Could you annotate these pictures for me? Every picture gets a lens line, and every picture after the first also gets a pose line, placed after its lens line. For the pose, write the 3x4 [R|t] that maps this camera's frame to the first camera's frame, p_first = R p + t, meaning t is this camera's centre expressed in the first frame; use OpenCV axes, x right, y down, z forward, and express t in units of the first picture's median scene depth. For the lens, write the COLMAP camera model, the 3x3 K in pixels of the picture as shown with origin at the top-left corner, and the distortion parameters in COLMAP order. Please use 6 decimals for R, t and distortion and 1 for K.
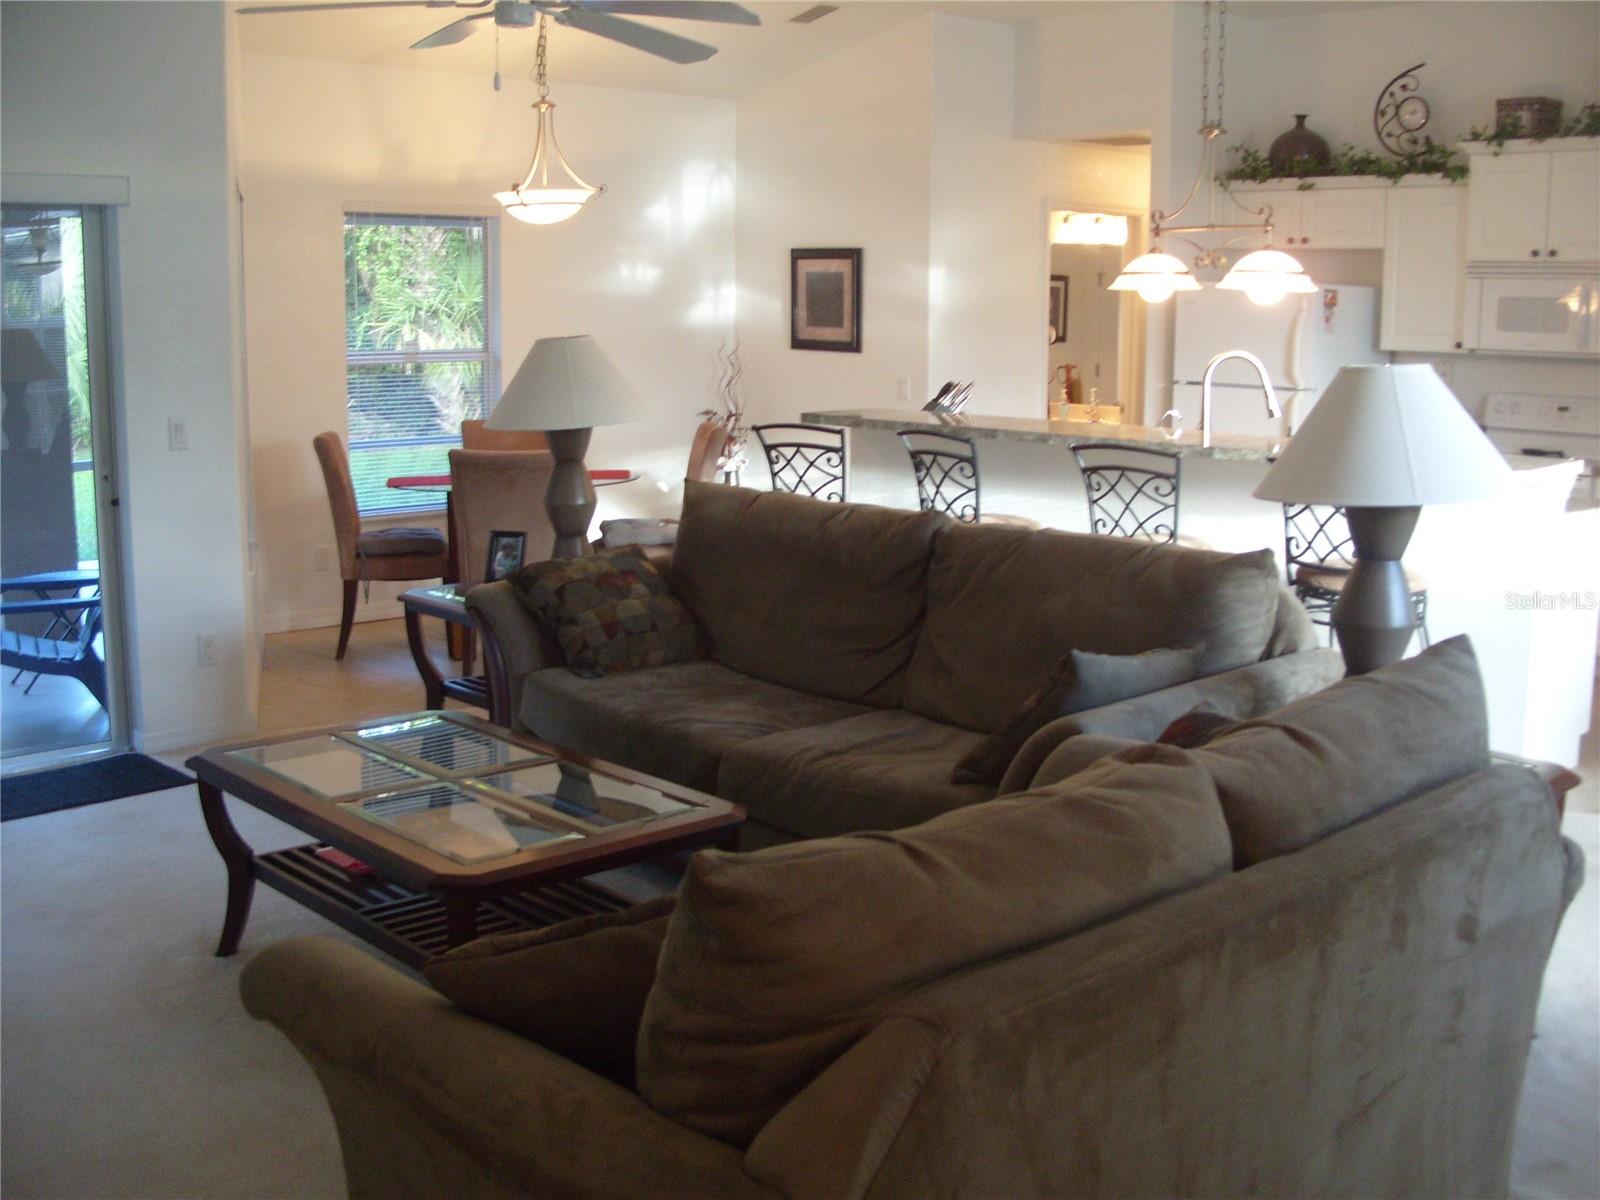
lens RADIAL K [[1712.6, 0, 801.8], [0, 1712.6, 560.0], [0, 0, 1]] dist [-0.137867, 0.000000]
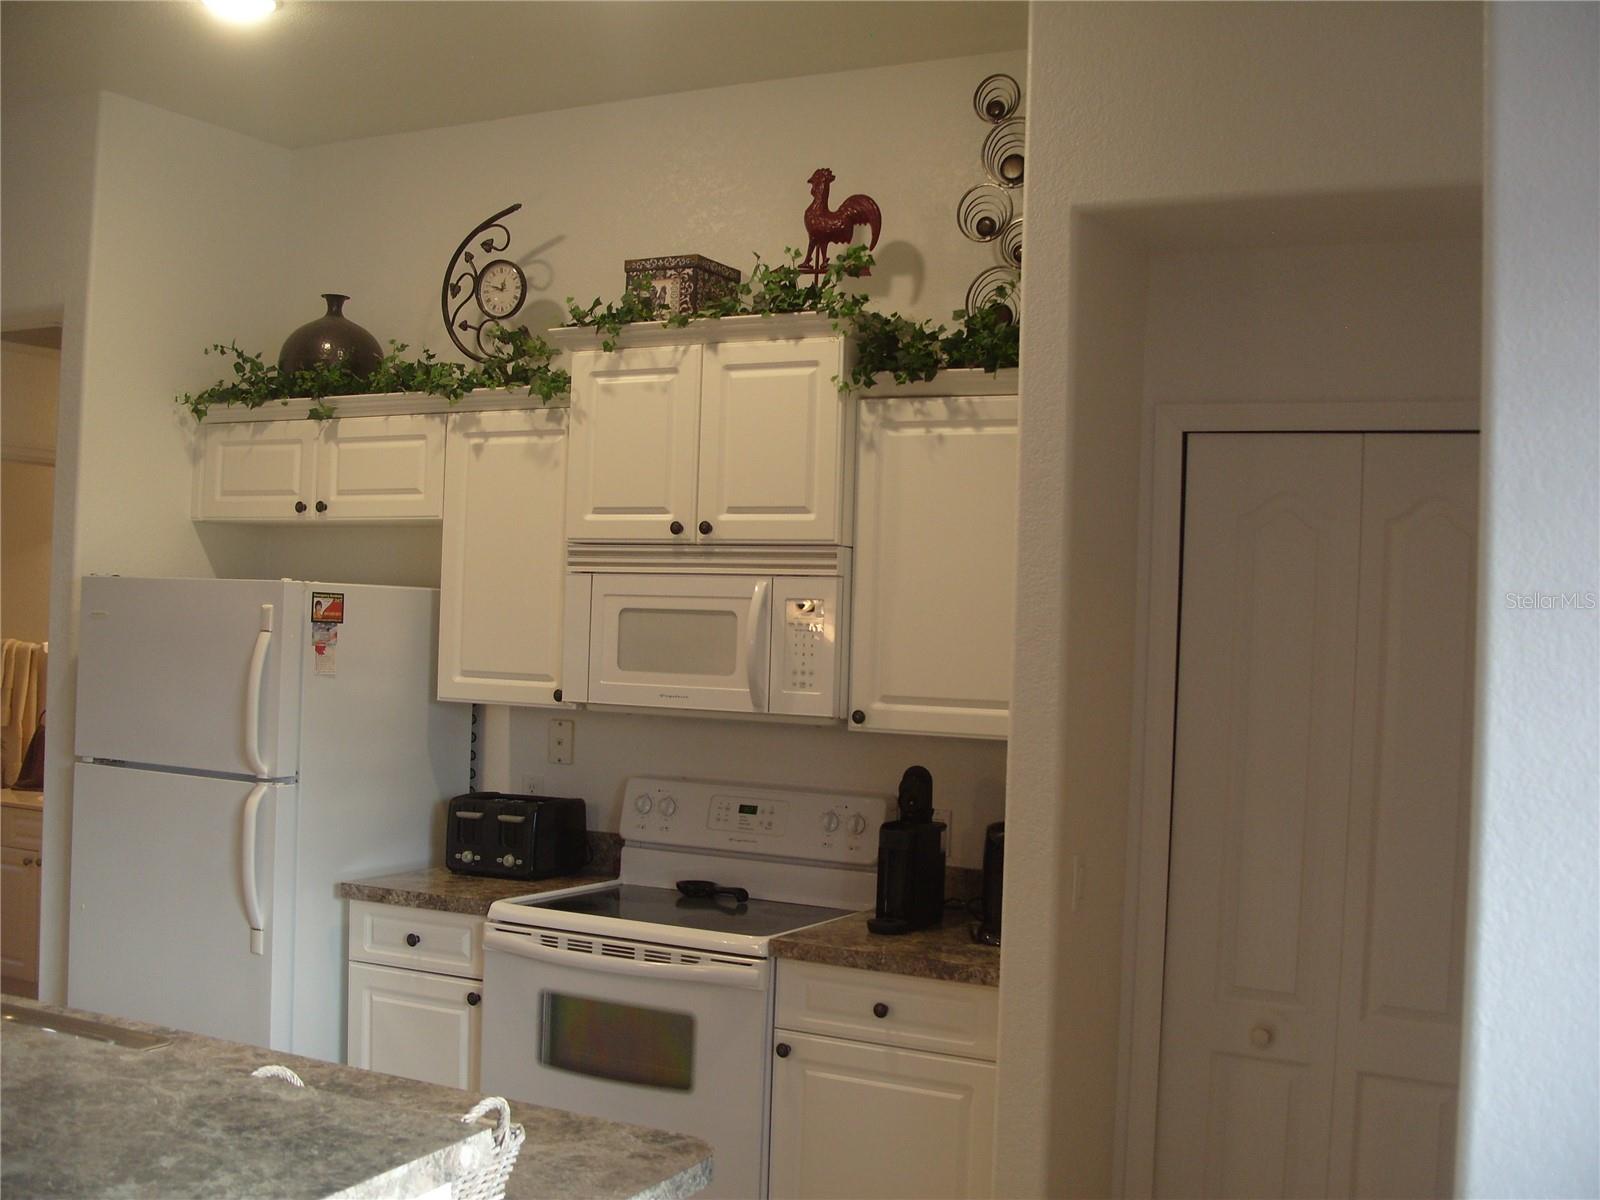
lens RADIAL K [[1712.6, 0, 806.8], [0, 1712.6, 598.2], [0, 0, 1]] dist [-0.137867, 0.000000]
pose [[0.942835, 0.021383, 0.332574, 0.278521], [0.029065, 0.988861, -0.145978, -0.074872], [-0.331991, 0.147299, 0.931711, 0.440003]]
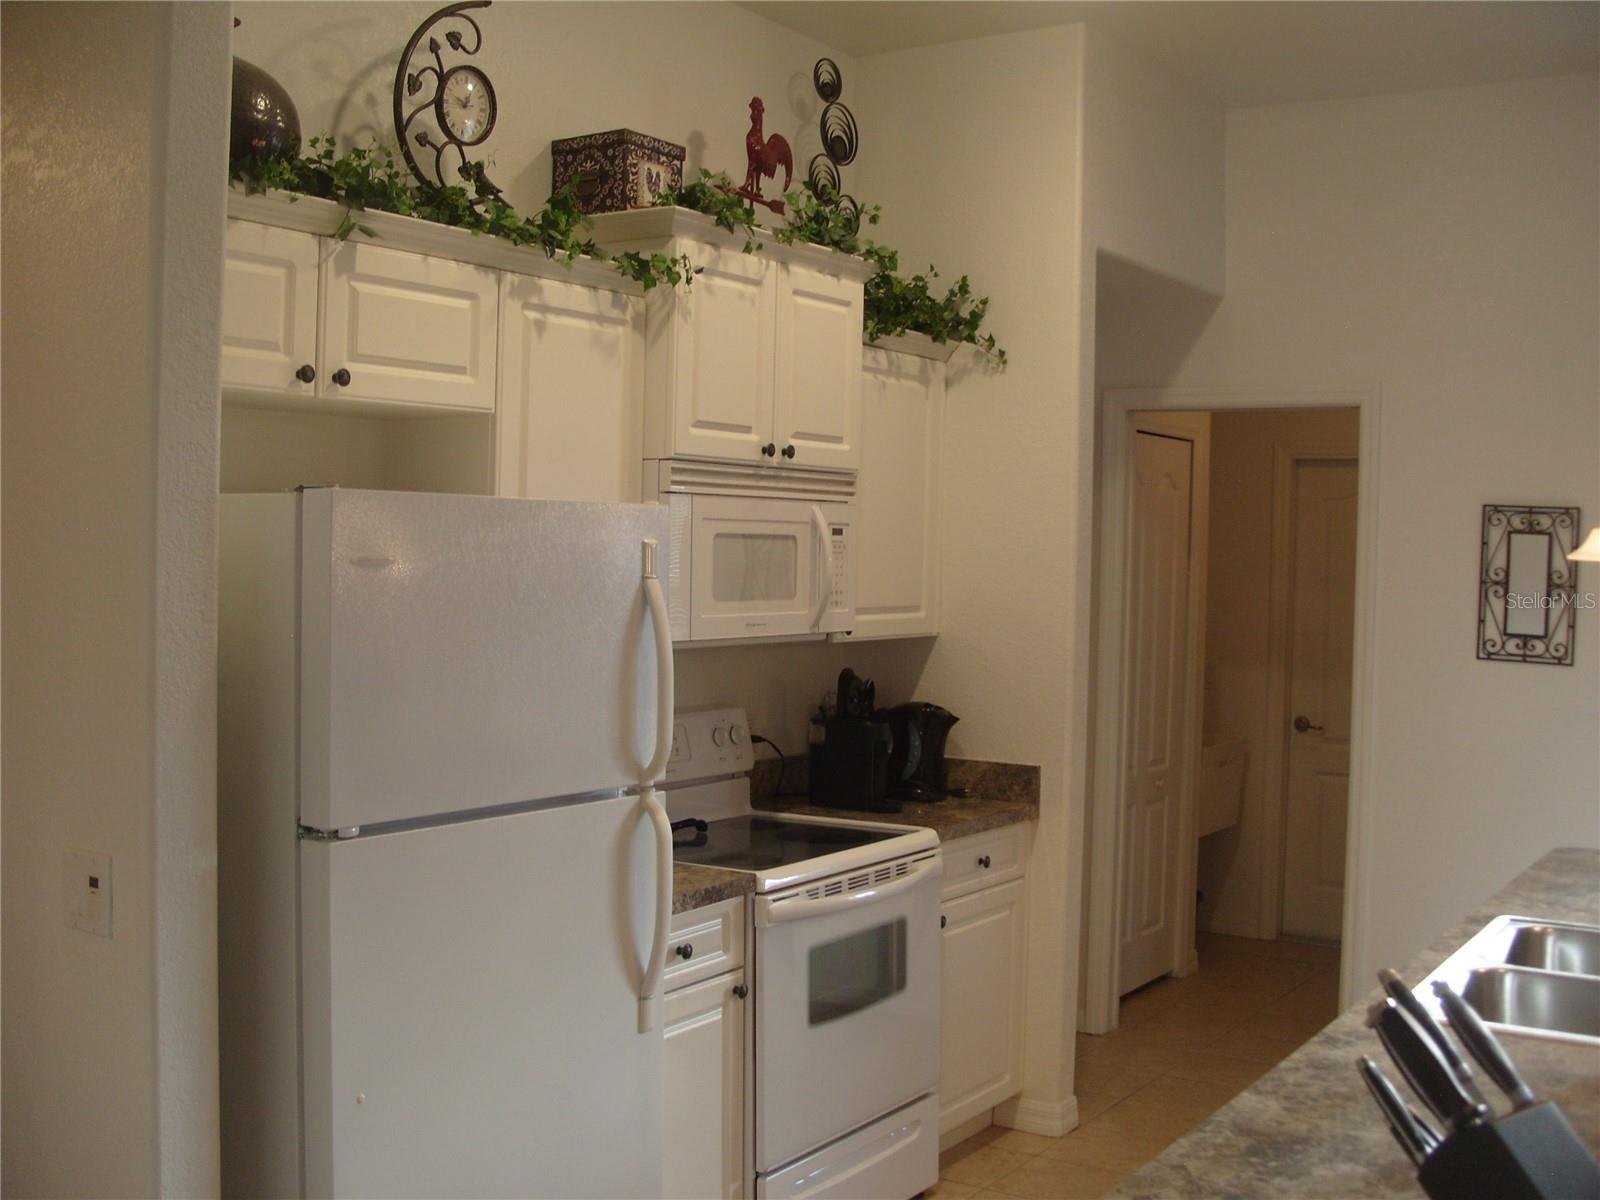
lens RADIAL K [[1712.6, 0, 799.2], [0, 1712.6, 591.7], [0, 0, 1]] dist [-0.137867, 0.000000]
pose [[-0.209619, -0.041957, 0.976883, -0.082657], [0.119432, 0.990499, 0.068170, -0.165962], [-0.970462, 0.130960, -0.202616, 1.038425]]
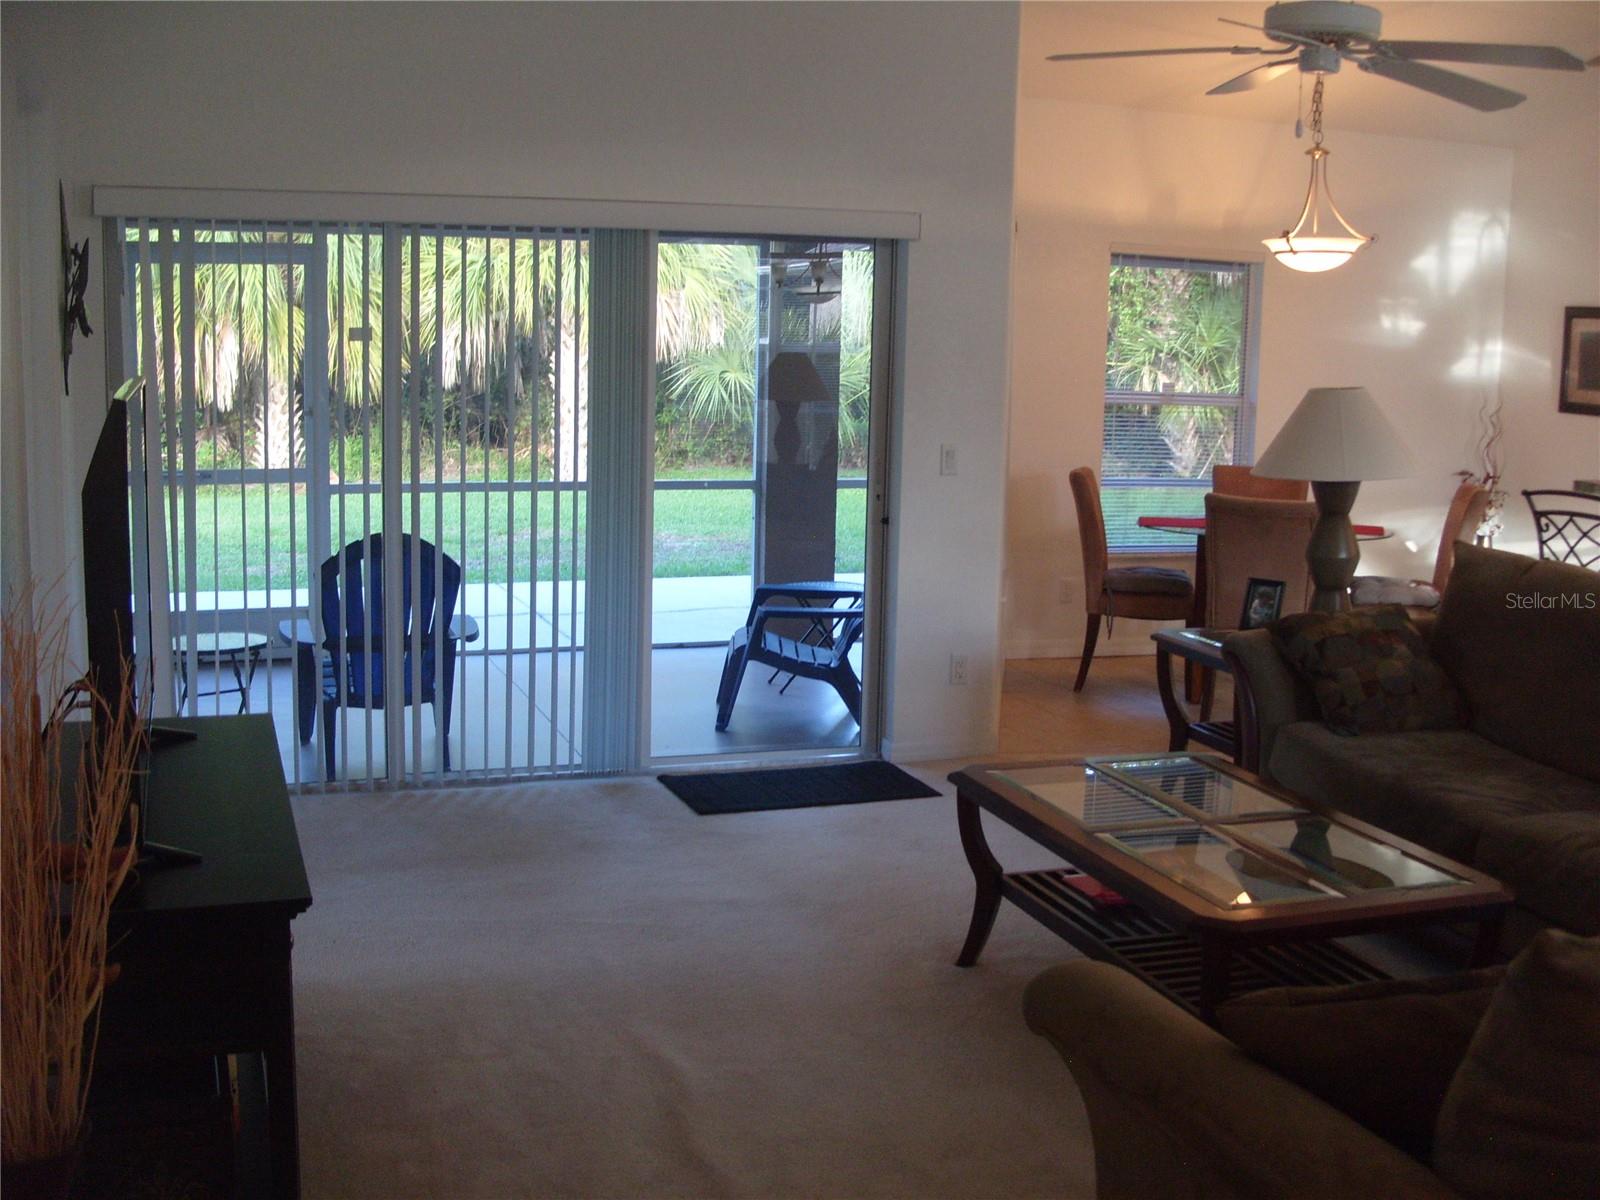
lens RADIAL K [[1712.6, 0, 845.8], [0, 1712.6, 573.8], [0, 0, 1]] dist [-0.137867, 0.000000]
pose [[0.922618, 0.079251, -0.377486, -0.018226], [-0.085776, 0.996314, -0.000474, 0.000863], [0.376057, 0.032817, 0.926015, -0.005445]]
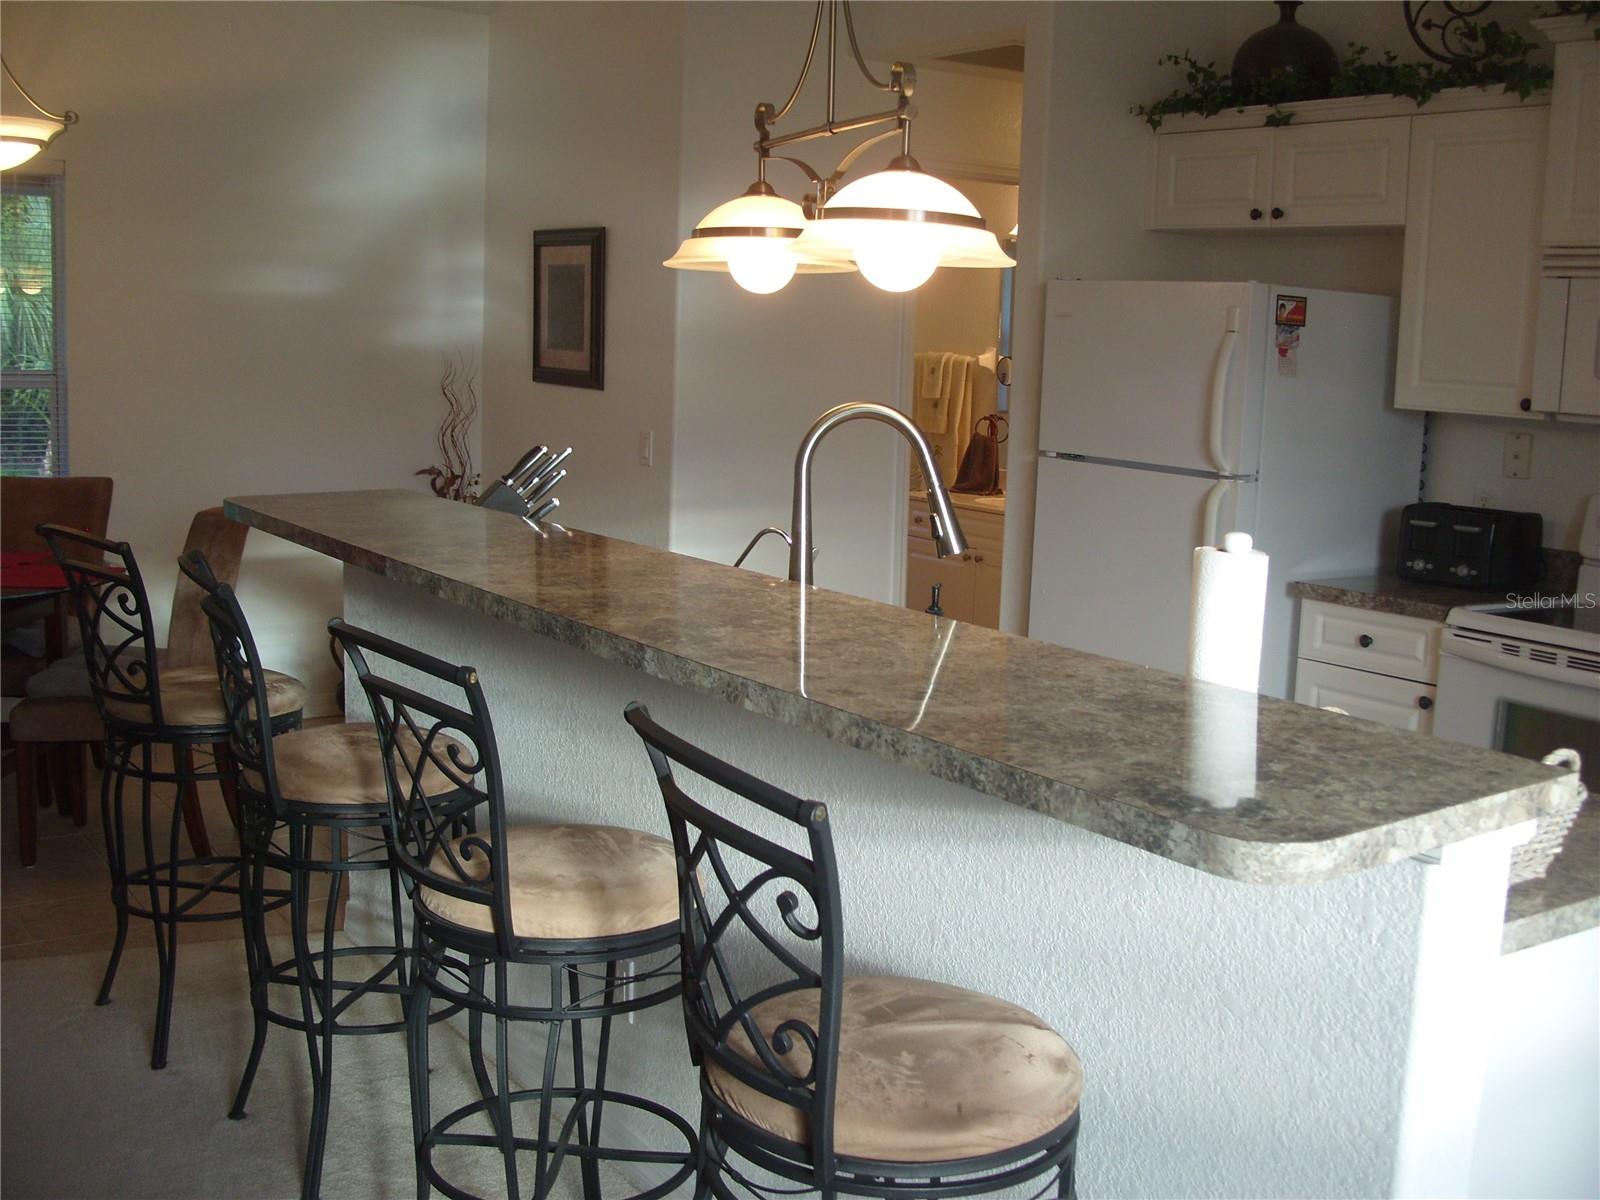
lens RADIAL K [[1712.6, 0, 797.3], [0, 1712.6, 589.0], [0, 0, 1]] dist [-0.137867, 0.000000]
pose [[0.987809, 0.047644, -0.148202, 0.241261], [-0.048059, 0.998844, 0.000781, -0.058188], [0.148068, 0.006351, 0.988957, 0.435277]]
